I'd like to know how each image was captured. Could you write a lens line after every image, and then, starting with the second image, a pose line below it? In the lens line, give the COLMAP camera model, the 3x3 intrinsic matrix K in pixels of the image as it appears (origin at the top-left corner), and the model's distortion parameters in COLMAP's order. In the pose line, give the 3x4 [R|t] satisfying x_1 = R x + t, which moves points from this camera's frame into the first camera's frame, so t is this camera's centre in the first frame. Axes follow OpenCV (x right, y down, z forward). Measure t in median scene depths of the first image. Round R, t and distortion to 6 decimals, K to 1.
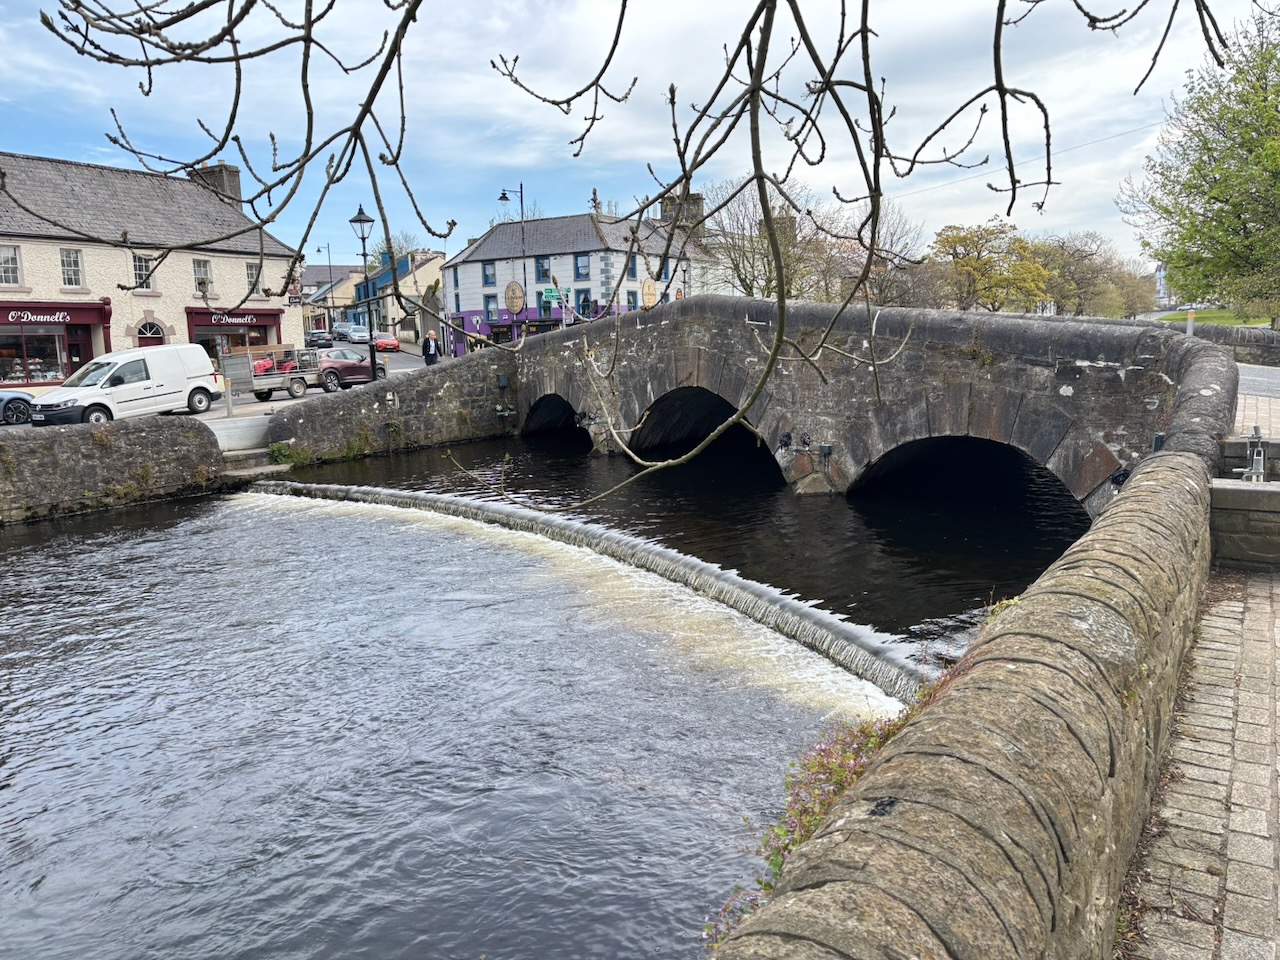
lens RADIAL K [[978.1, 0, 643.2], [0, 978.1, 488.3], [0, 0, 1]] dist [0.013406, 0.005774]
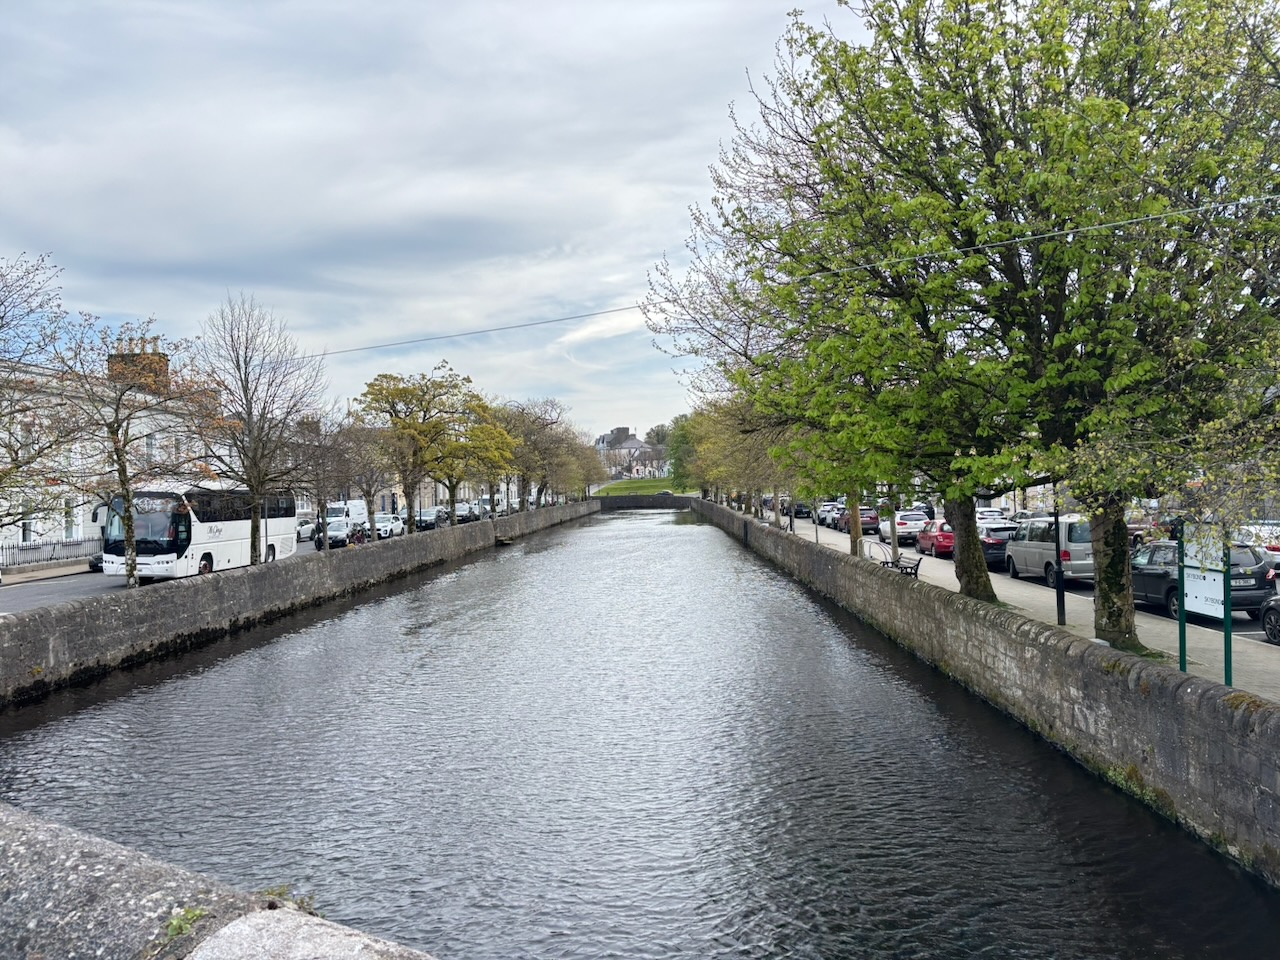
lens RADIAL K [[978.1, 0, 644.5], [0, 978.1, 483.3], [0, 0, 1]] dist [0.013406, 0.005774]
pose [[0.864458, -0.003095, 0.502696, 0.113448], [0.089726, 0.984874, -0.148234, -0.062376], [-0.494634, 0.173246, 0.851659, 0.298110]]
